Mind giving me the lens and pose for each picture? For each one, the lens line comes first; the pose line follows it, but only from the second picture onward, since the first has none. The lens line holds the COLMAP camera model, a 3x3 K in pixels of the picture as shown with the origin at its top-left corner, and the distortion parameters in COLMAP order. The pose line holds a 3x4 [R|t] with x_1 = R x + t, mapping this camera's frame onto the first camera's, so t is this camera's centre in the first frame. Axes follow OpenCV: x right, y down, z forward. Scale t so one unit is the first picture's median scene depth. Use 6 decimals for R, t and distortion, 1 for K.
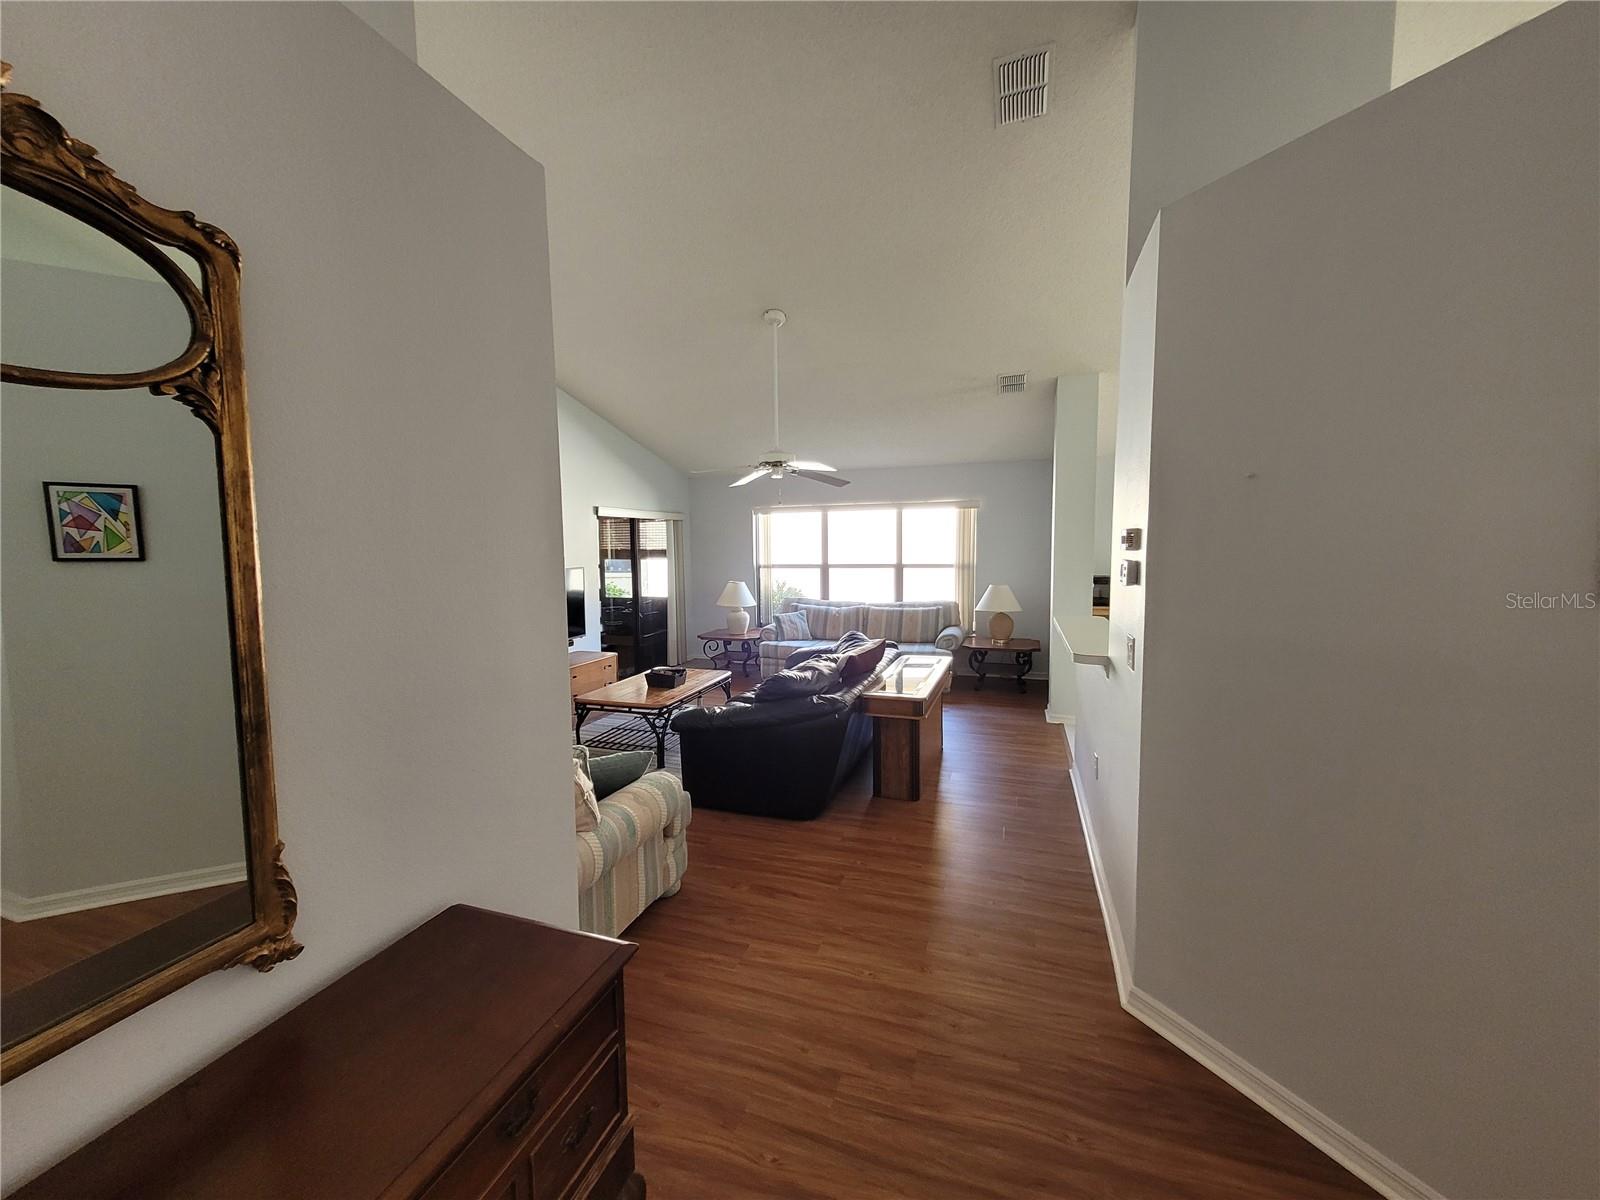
lens RADIAL K [[624.0, 0, 793.6], [0, 624.0, 592.0], [0, 0, 1]] dist [0.012490, -0.000635]
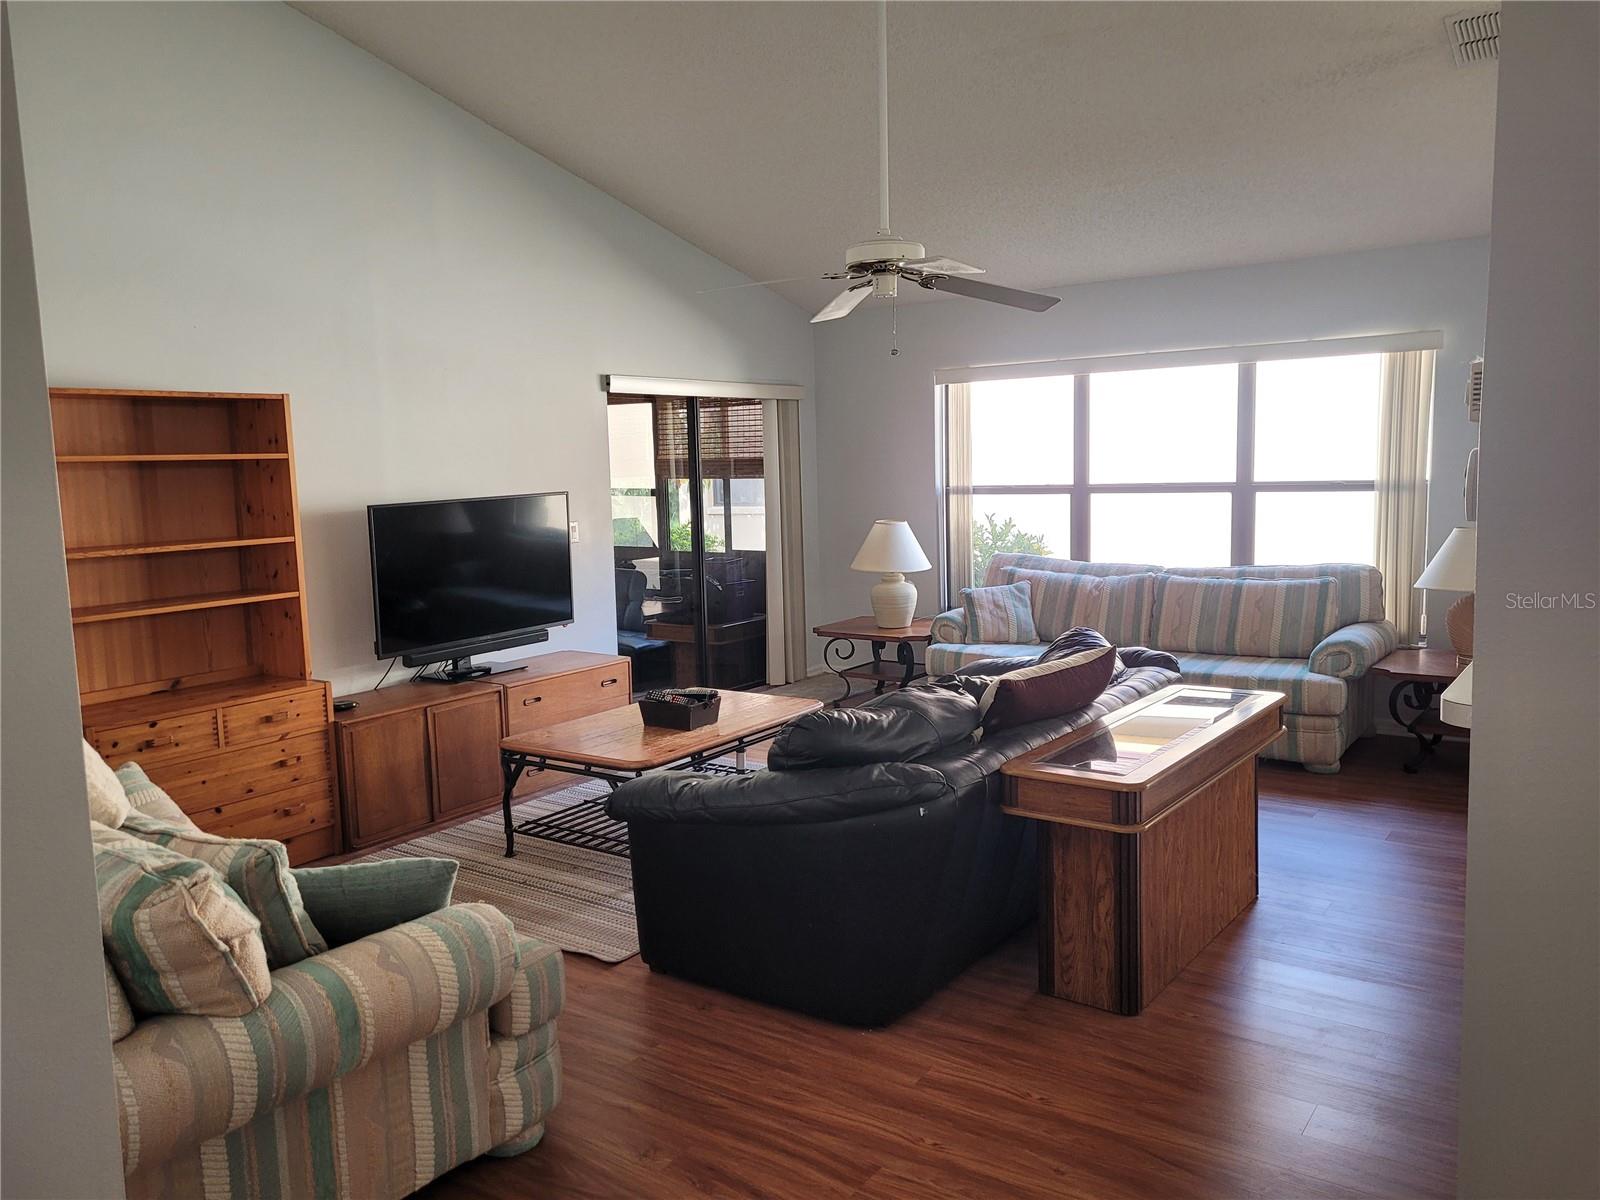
lens RADIAL K [[1198.1, 0, 800.0], [0, 1198.1, 600.0], [0, 0, 1]] dist [0.055400, -0.053623]
pose [[0.960358, 0.020781, -0.277993, 0.148263], [-0.008269, 0.998902, 0.046106, 0.003301], [0.278646, -0.041979, 0.959476, 0.093715]]
